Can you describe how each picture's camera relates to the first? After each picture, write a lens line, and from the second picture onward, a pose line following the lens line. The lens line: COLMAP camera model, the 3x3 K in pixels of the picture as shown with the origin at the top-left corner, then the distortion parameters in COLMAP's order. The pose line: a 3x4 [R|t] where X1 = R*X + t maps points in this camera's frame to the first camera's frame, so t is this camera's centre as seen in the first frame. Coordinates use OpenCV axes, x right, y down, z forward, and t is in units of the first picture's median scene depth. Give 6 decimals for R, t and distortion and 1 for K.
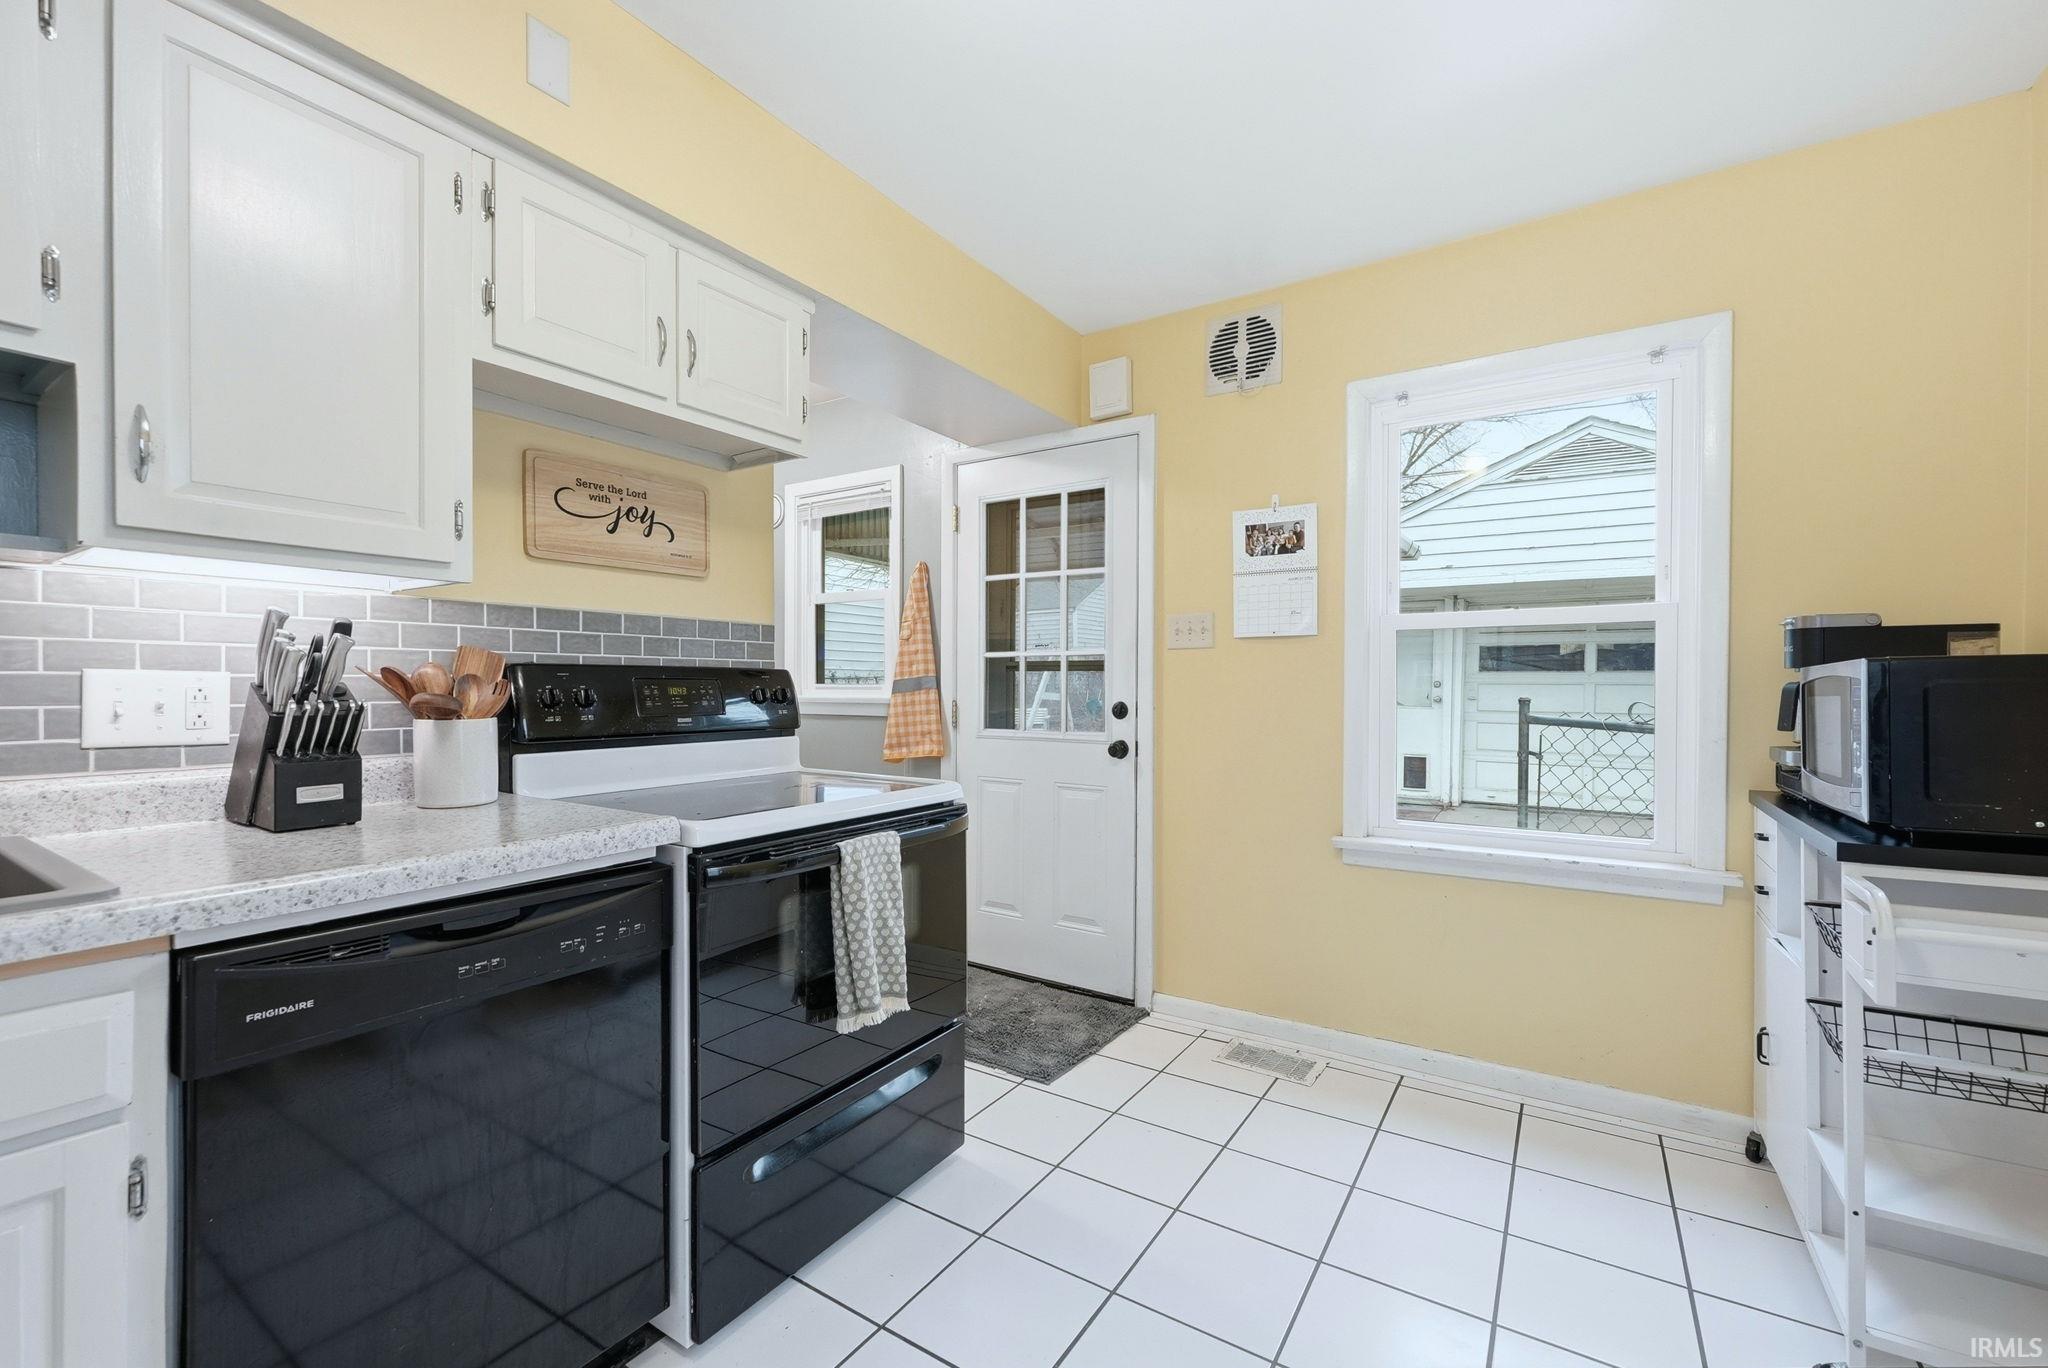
lens RADIAL K [[847.0, 0, 1018.7], [0, 847.0, 689.4], [0, 0, 1]] dist [0.001136, -0.000121]
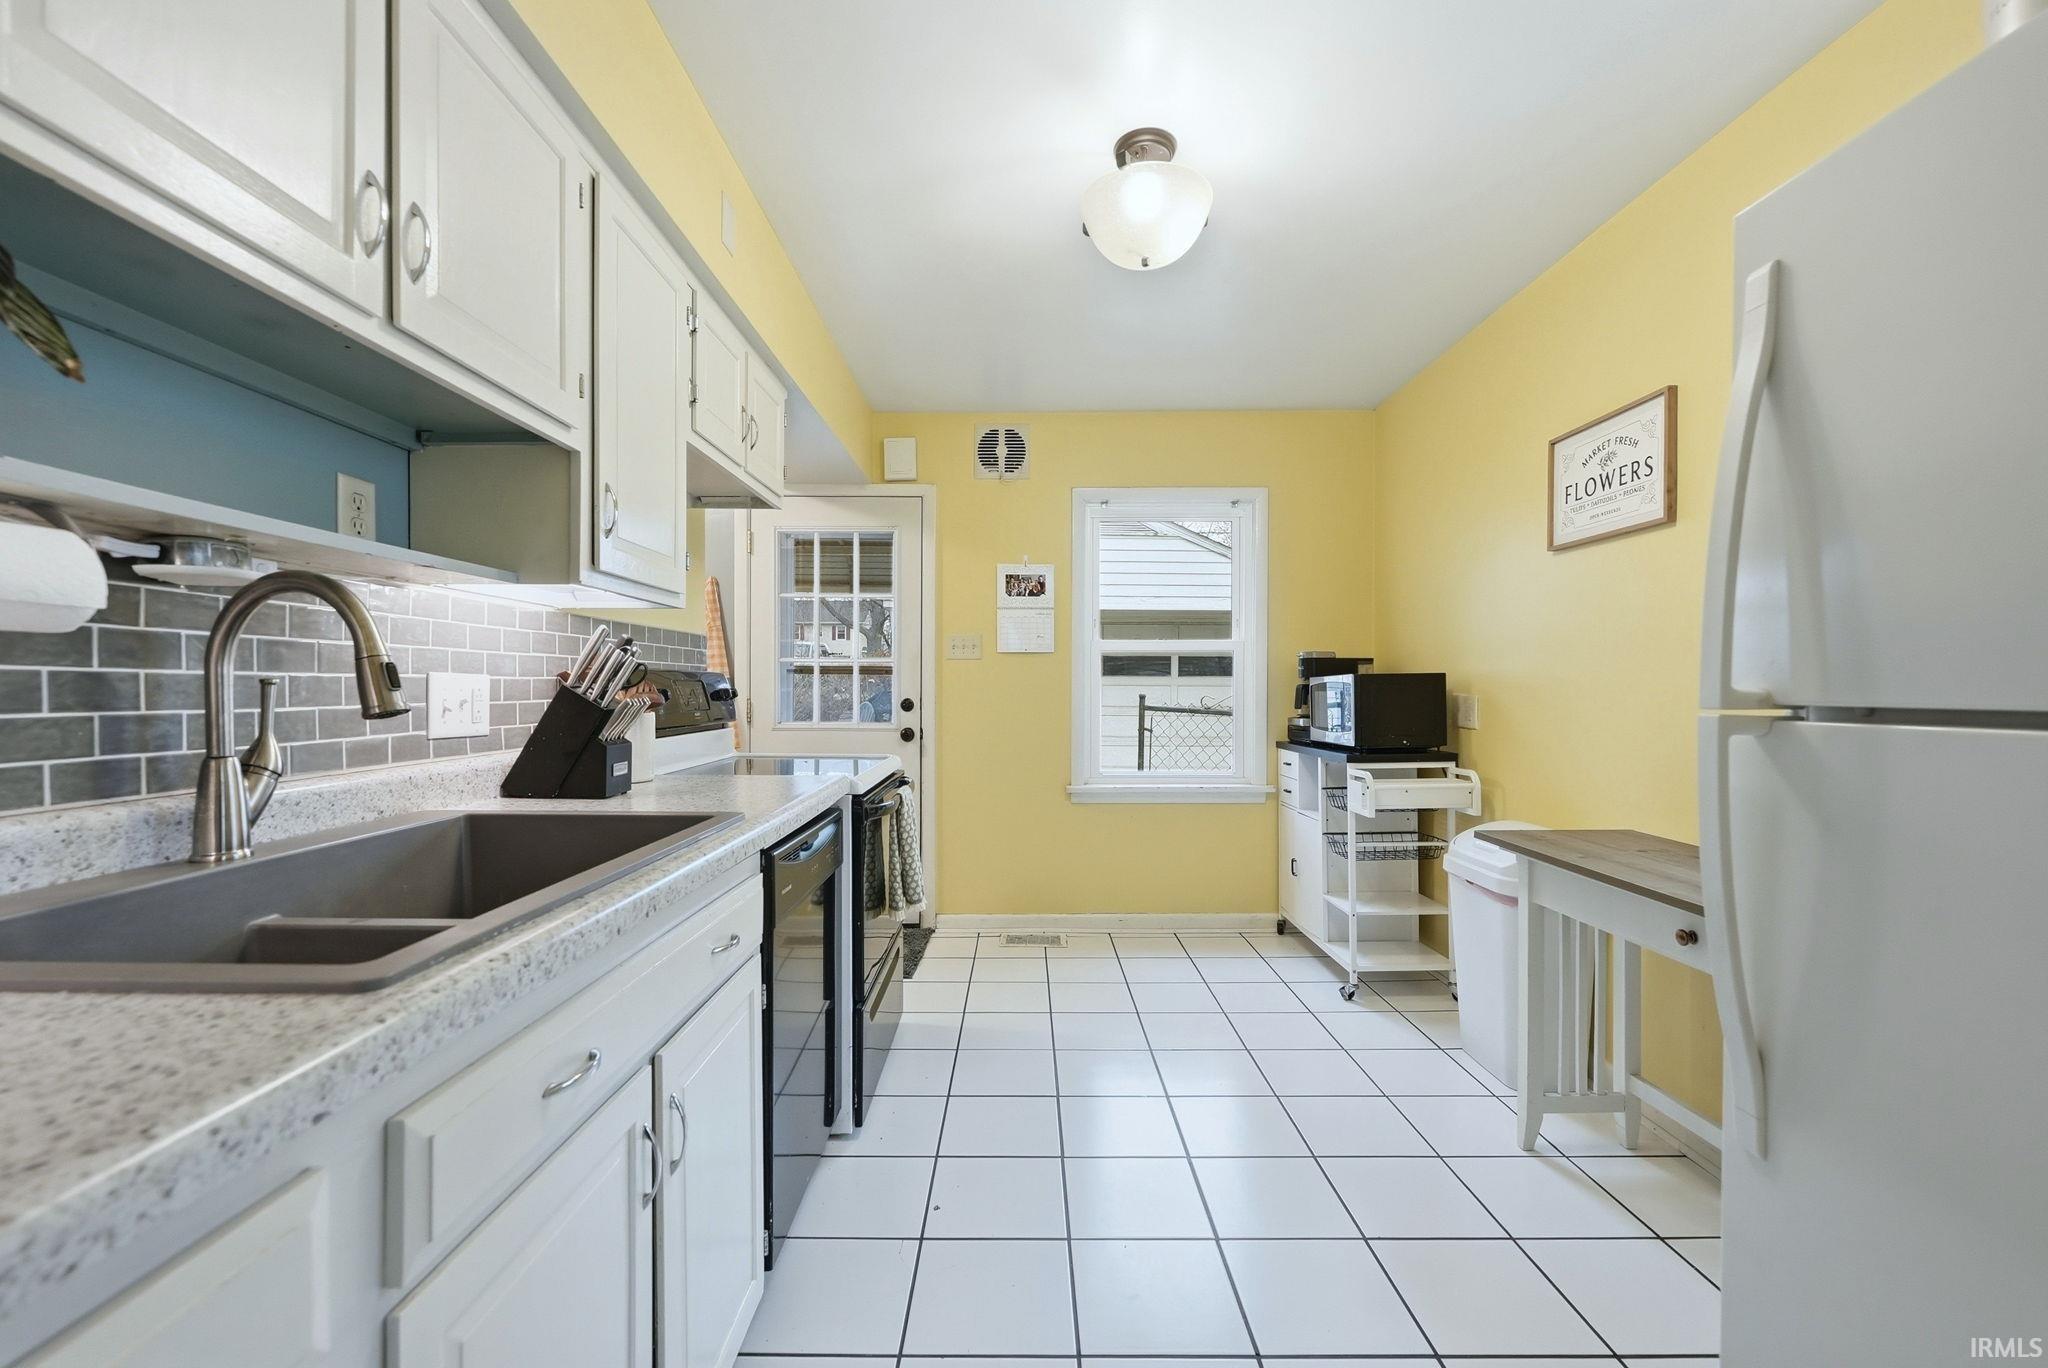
lens RADIAL K [[822.4, 0, 1025.1], [0, 822.4, 689.7], [0, 0, 1]] dist [-0.002351, -0.000392]
pose [[0.842038, -0.002084, 0.539414, -0.456769], [0.002076, 0.999998, 0.000624, 0.000693], [-0.539414, 0.000595, 0.842041, -0.188519]]
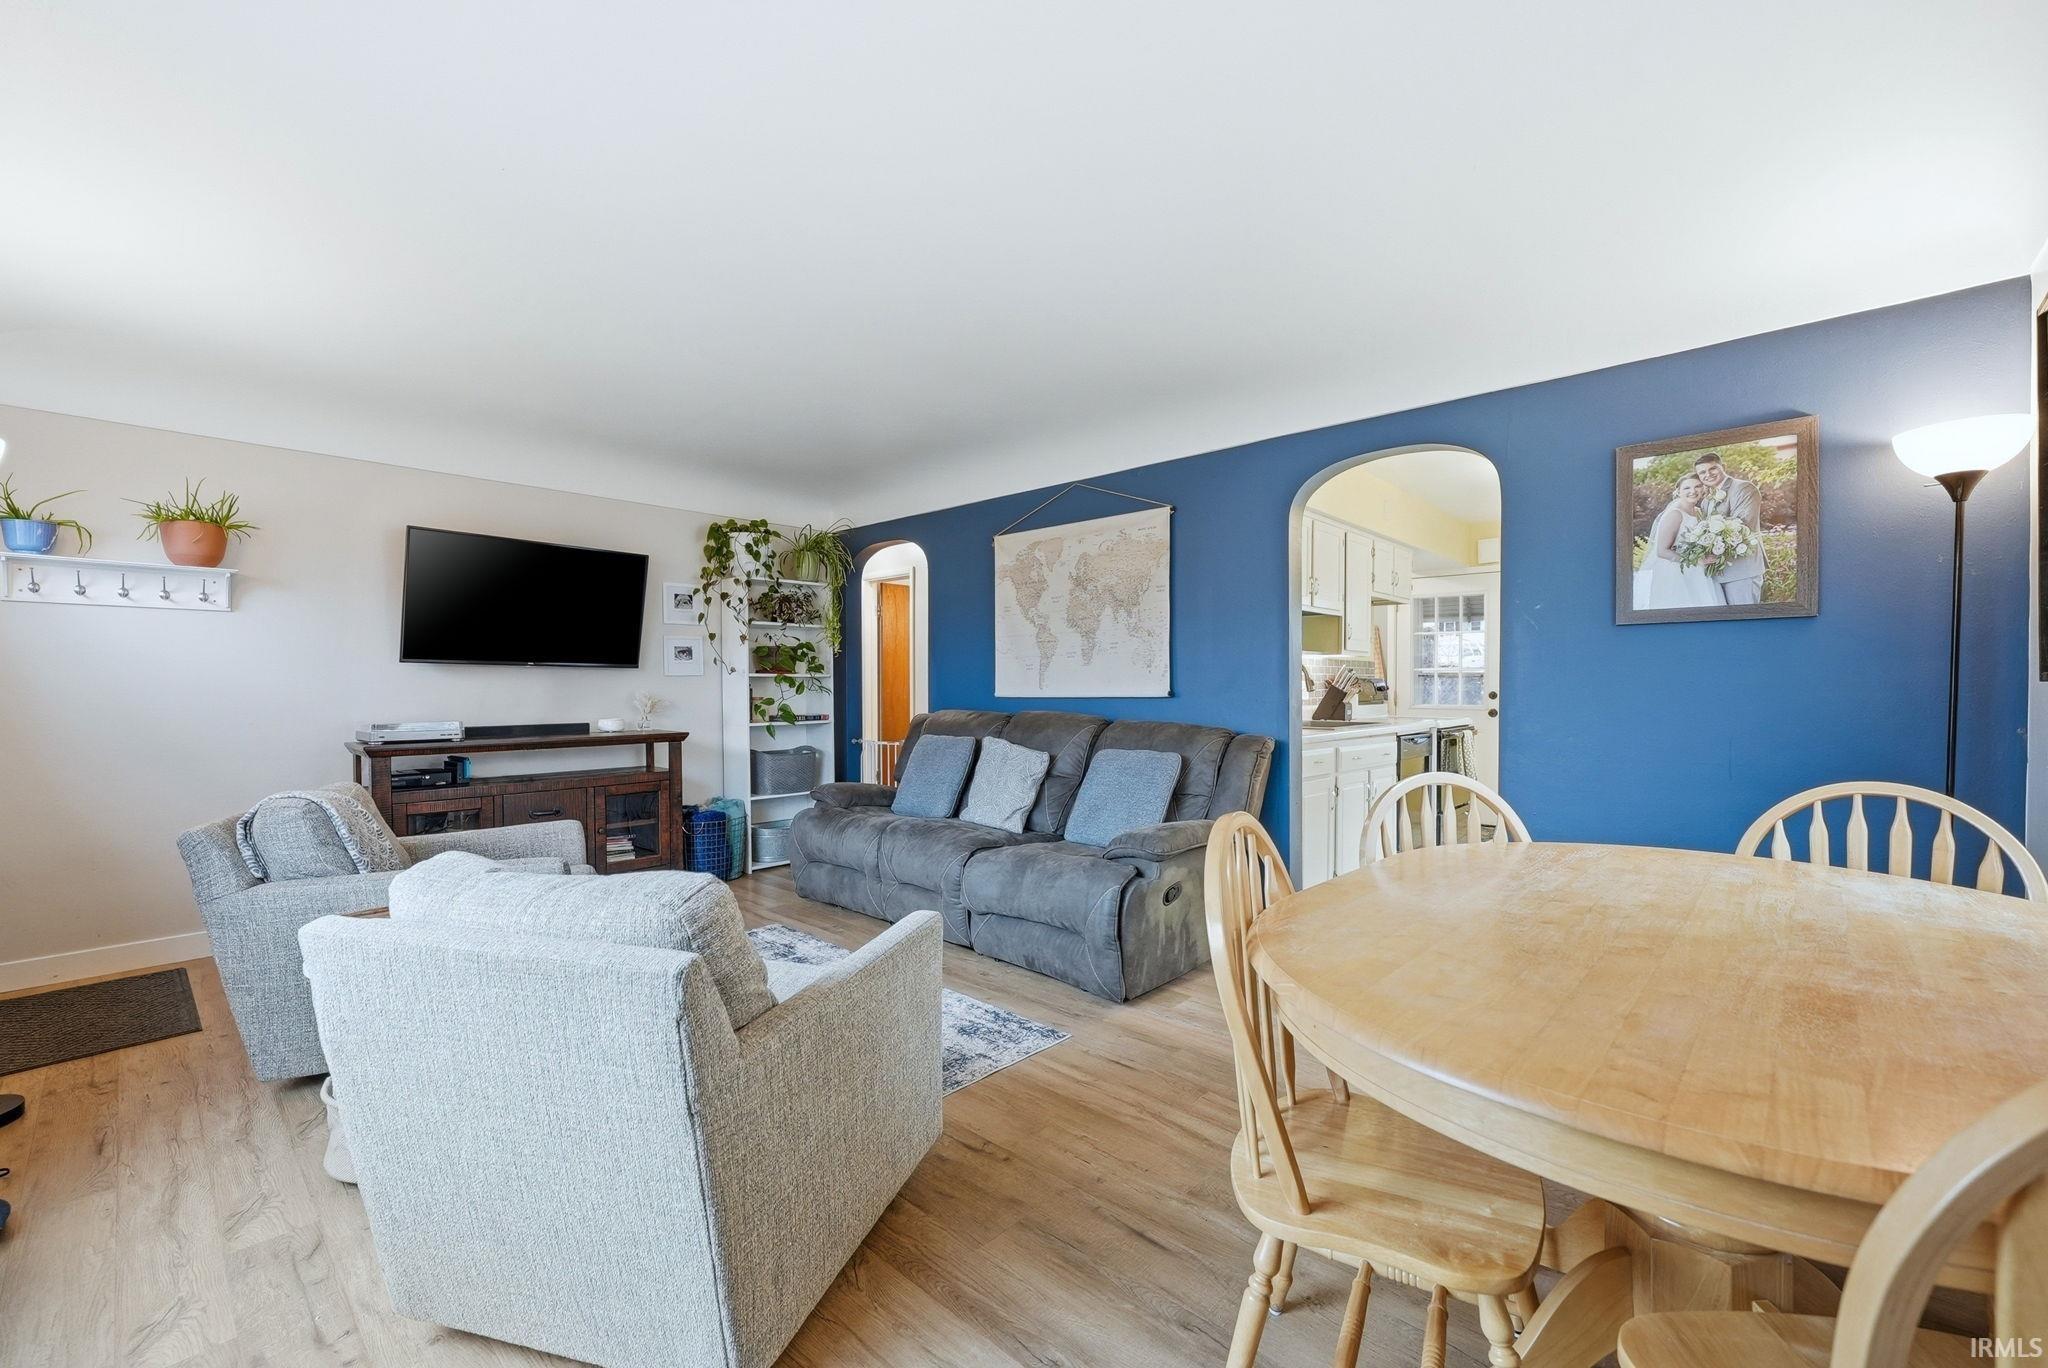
lens RADIAL K [[822.4, 0, 1025.1], [0, 822.4, 689.7], [0, 0, 1]] dist [-0.002351, -0.000392]
pose [[0.983432, -0.001451, -0.181272, -0.765885], [0.001558, 0.999999, 0.000452, 0.006662], [0.181271, -0.000727, 0.983433, -1.474728]]
